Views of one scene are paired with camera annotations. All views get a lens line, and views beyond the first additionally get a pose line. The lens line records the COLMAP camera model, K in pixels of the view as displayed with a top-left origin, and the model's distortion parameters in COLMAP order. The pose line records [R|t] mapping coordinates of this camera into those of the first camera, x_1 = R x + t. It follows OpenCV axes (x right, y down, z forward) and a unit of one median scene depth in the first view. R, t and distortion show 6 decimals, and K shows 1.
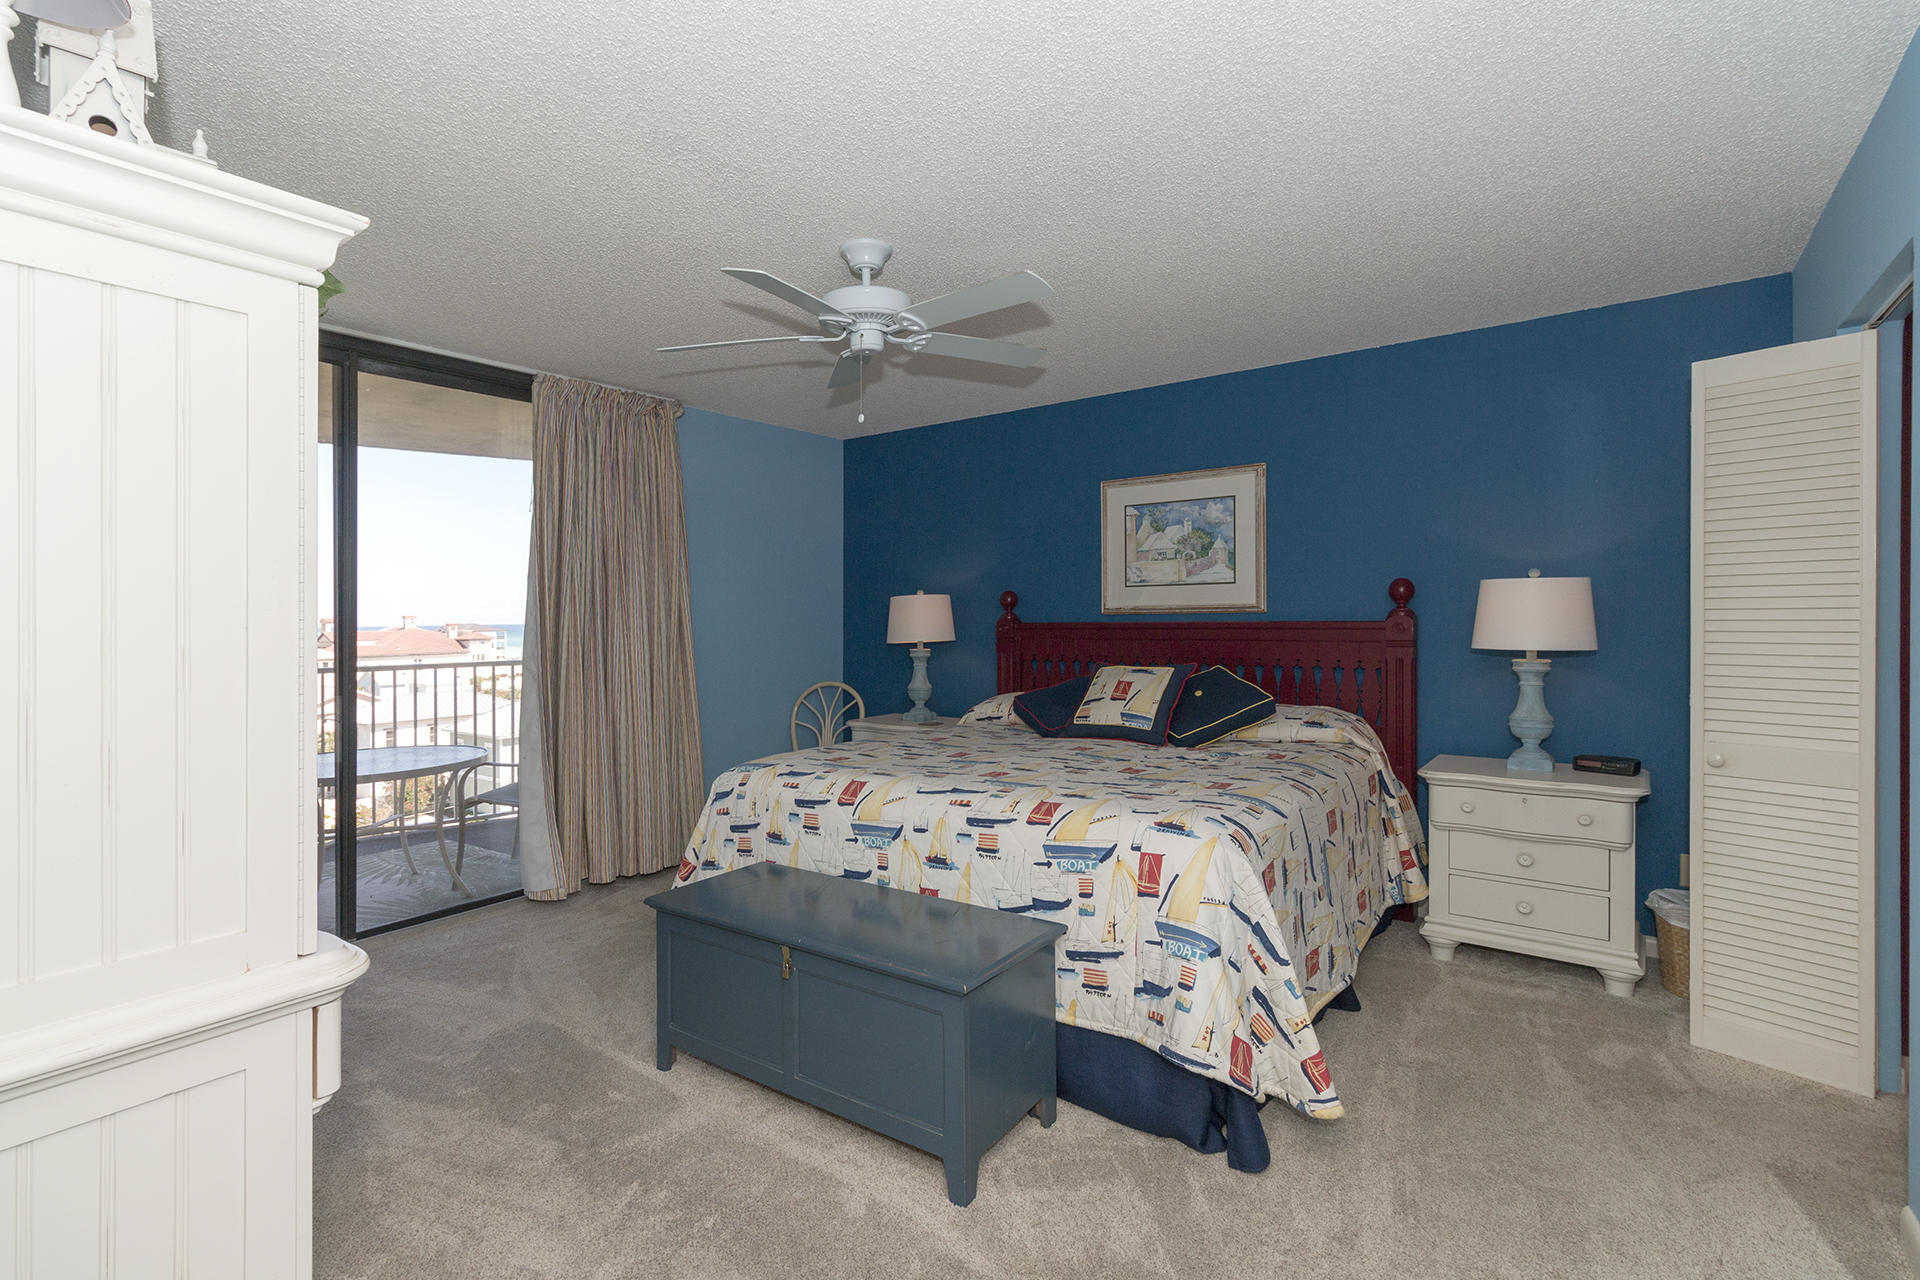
lens RADIAL K [[903.3, 0, 944.9], [0, 903.3, 608.4], [0, 0, 1]] dist [0.000951, -0.000081]
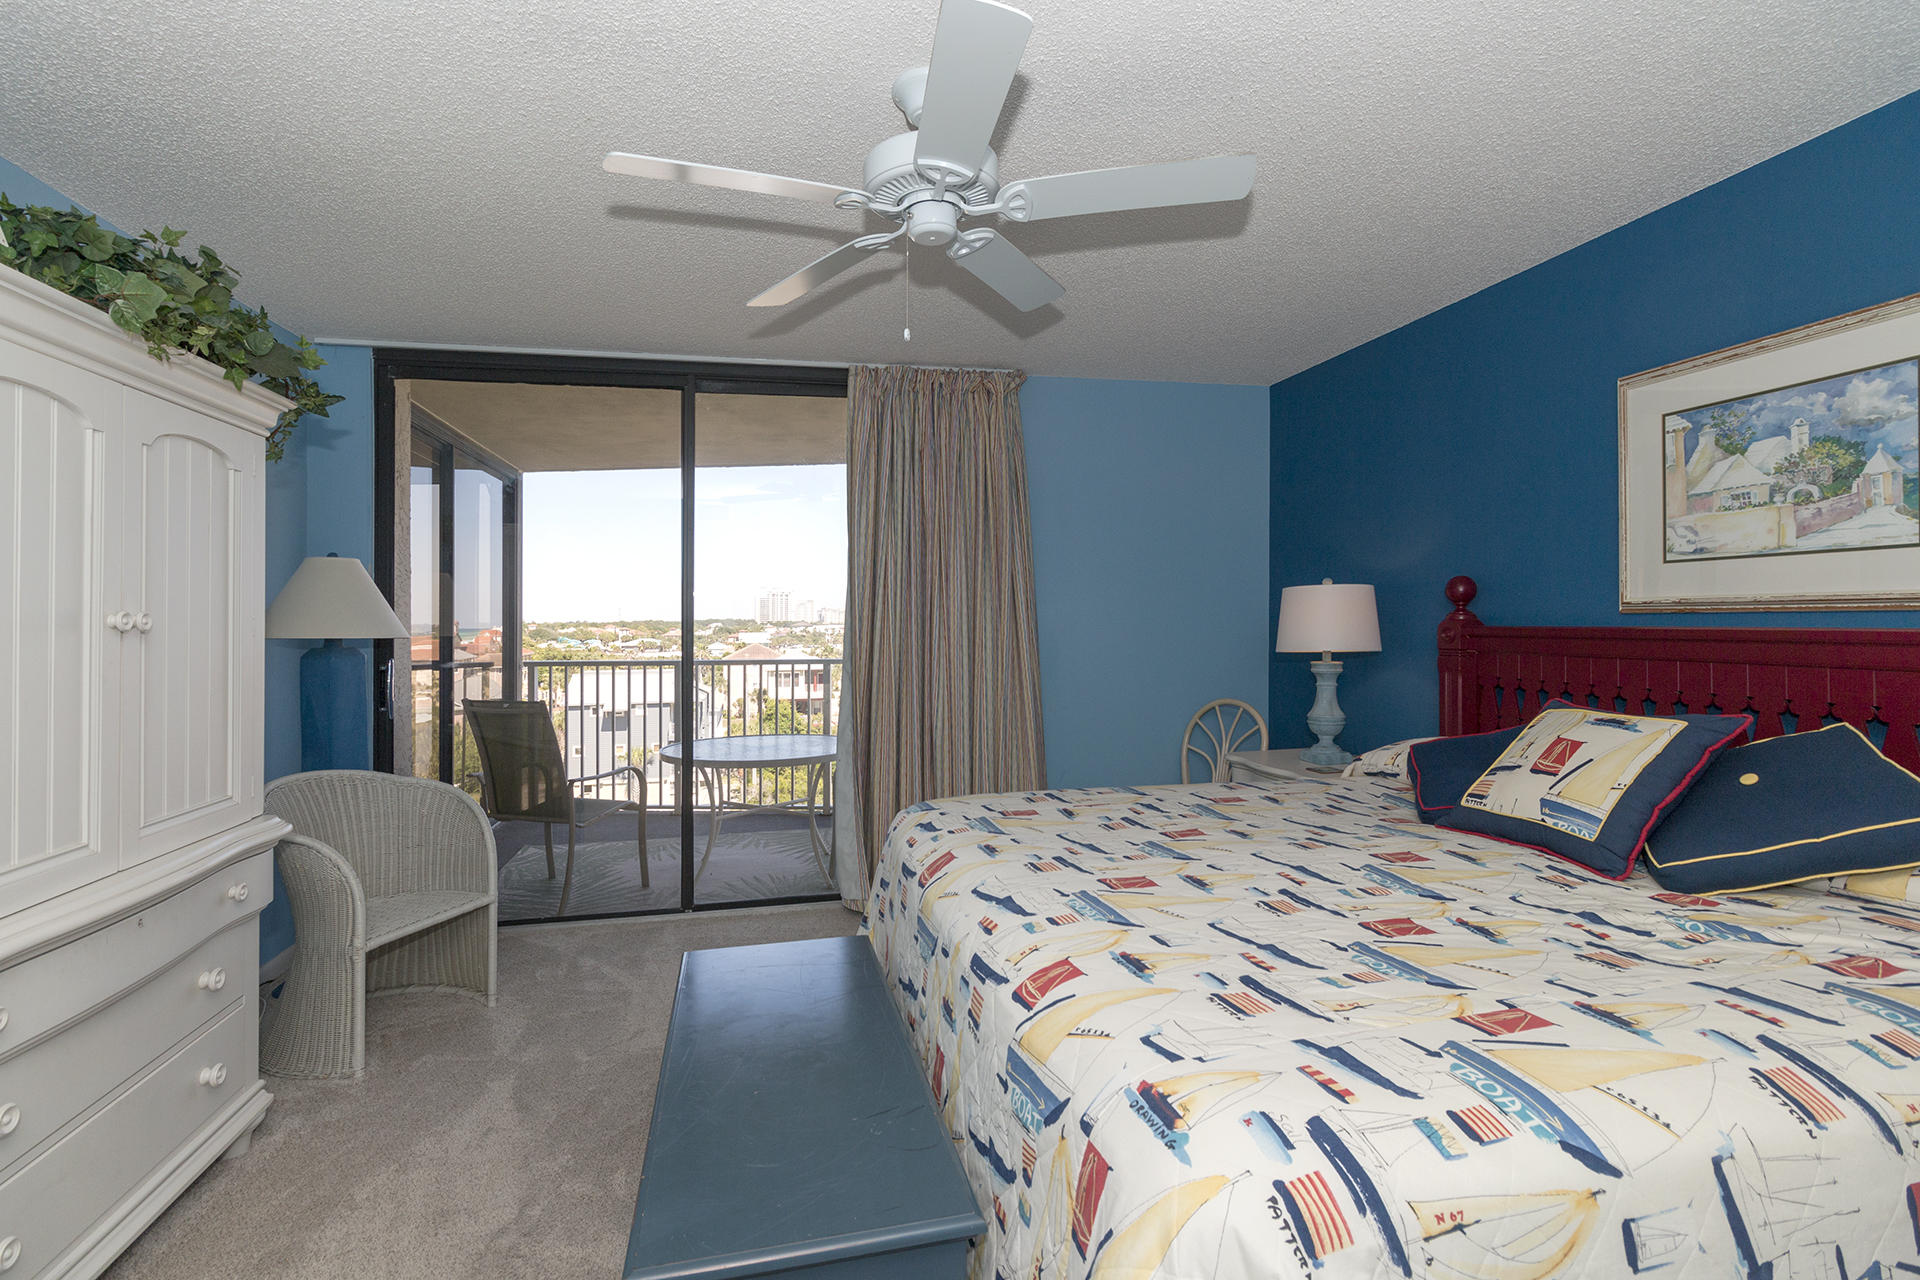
lens RADIAL K [[898.3, 0, 926.2], [0, 898.3, 602.0], [0, 0, 1]] dist [0.001231, 0.000165]
pose [[0.747886, -0.008023, -0.663779, 0.239602], [0.006313, 0.999968, -0.004973, -0.000235], [0.663797, -0.000471, 0.747912, 0.312853]]
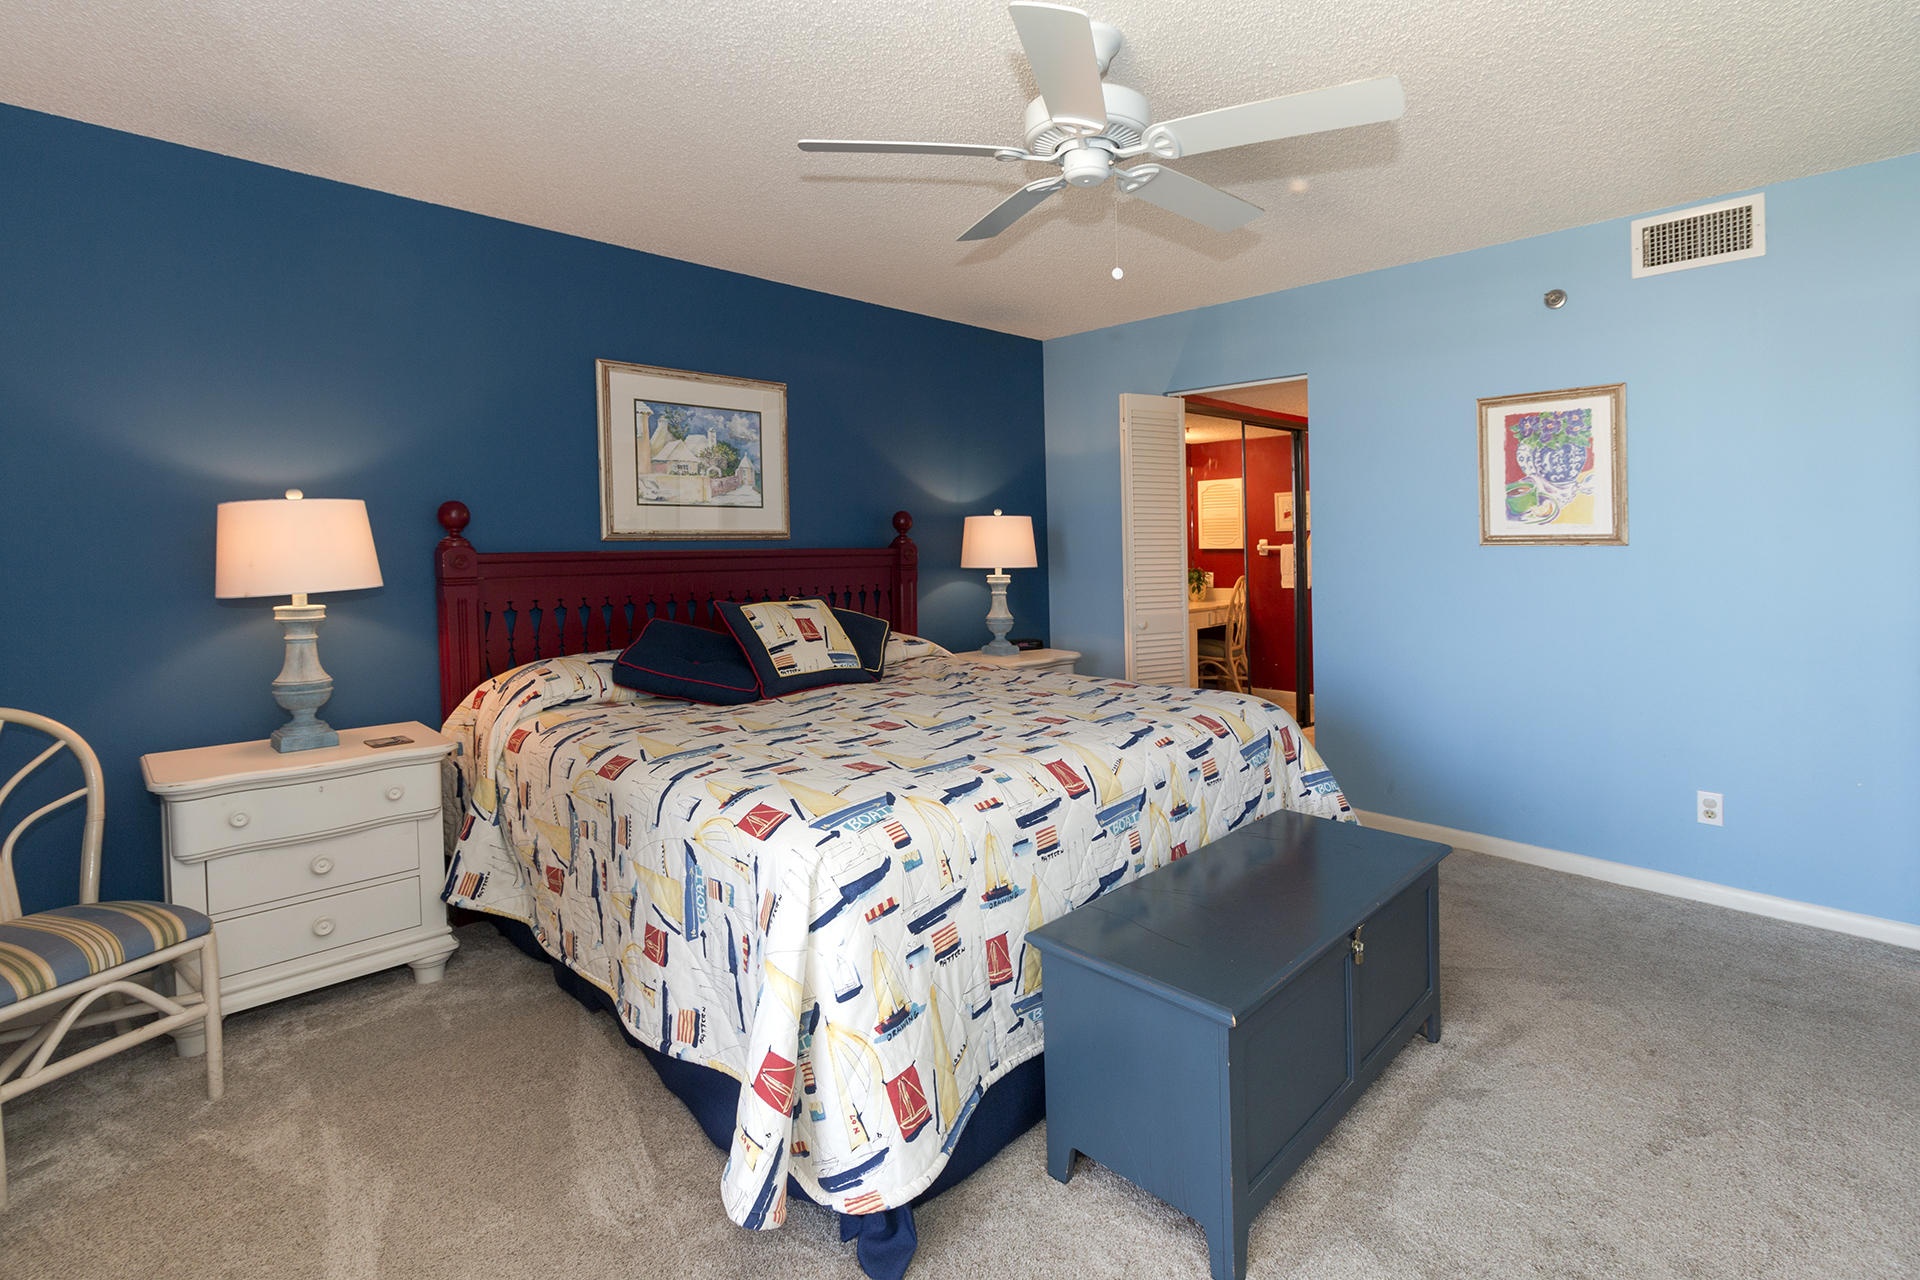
lens RADIAL K [[919.9, 0, 925.4], [0, 919.9, 554.0], [0, 0, 1]] dist [-0.000981, -0.000631]
pose [[0.161415, 0.002660, 0.986883, -0.559653], [0.001801, 0.999994, -0.002990, 0.021474], [-0.986885, 0.002260, 0.161409, 0.668965]]
